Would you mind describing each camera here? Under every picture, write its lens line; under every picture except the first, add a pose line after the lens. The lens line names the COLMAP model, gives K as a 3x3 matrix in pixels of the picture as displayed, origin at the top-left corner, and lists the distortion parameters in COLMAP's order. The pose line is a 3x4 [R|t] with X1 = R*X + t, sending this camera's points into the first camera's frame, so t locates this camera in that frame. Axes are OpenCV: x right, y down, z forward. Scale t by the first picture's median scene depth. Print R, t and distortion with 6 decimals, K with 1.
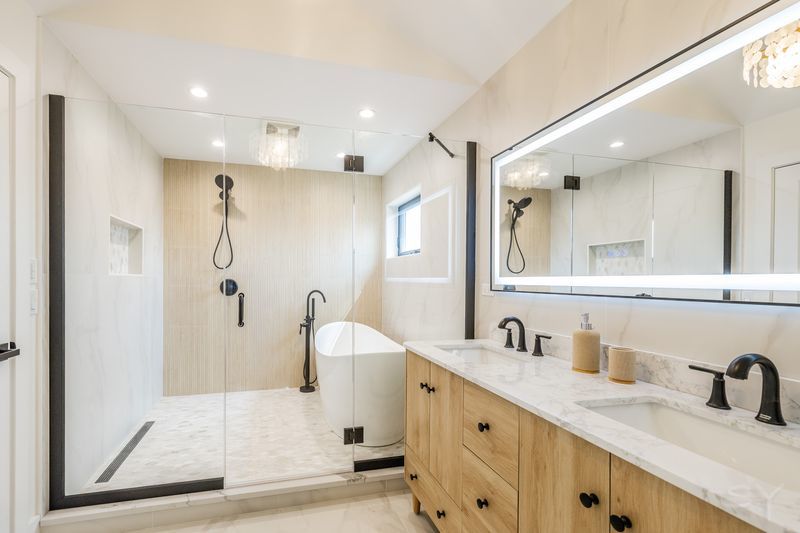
lens RADIAL K [[325.9, 0, 360.4], [0, 325.9, 278.9], [0, 0, 1]] dist [0.001159, 0.000233]
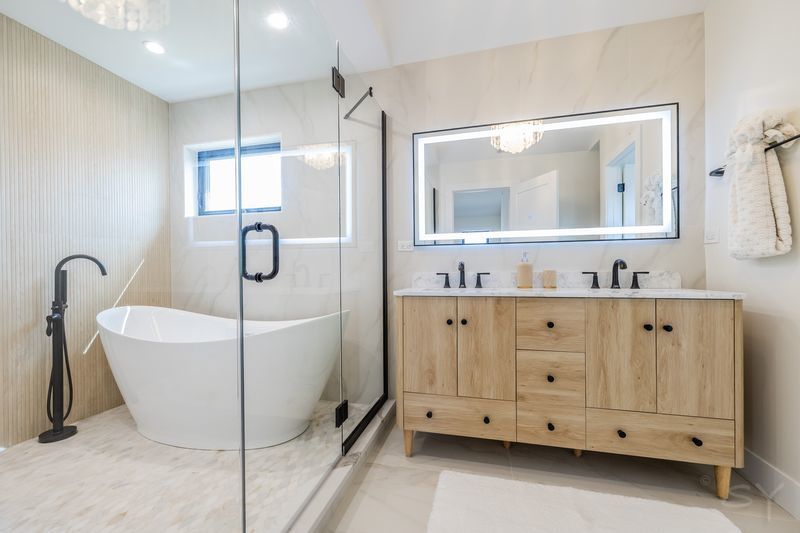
lens RADIAL K [[329.2, 0, 373.5], [0, 329.2, 266.0], [0, 0, 1]] dist [0.001547, 0.000277]
pose [[0.531467, -0.002025, 0.847076, -0.656982], [0.003115, 0.999995, 0.000436, 0.102913], [-0.847073, 0.002408, 0.531471, 0.467743]]
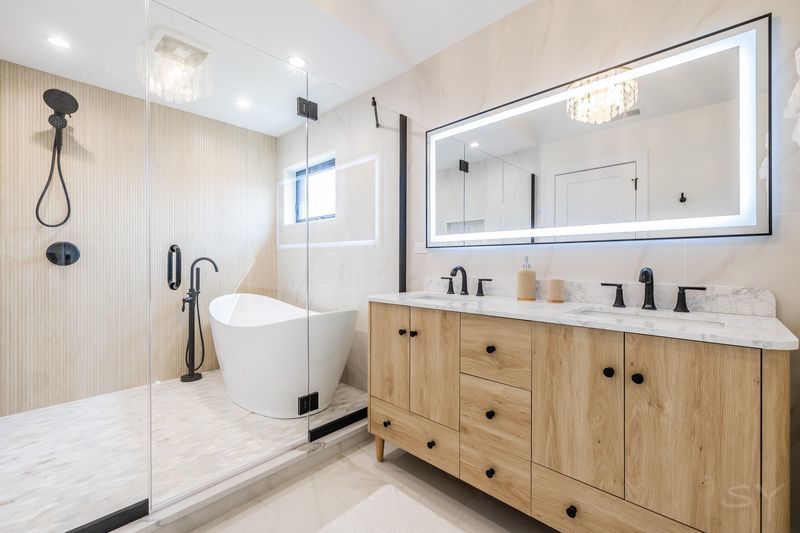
lens RADIAL K [[317.8, 0, 382.6], [0, 317.8, 257.5], [0, 0, 1]] dist [-0.001257, 0.000201]
pose [[0.863107, -0.004248, 0.505004, -0.280469], [0.003991, 0.999991, 0.001591, 0.064101], [-0.505006, 0.000642, 0.863116, 0.111568]]
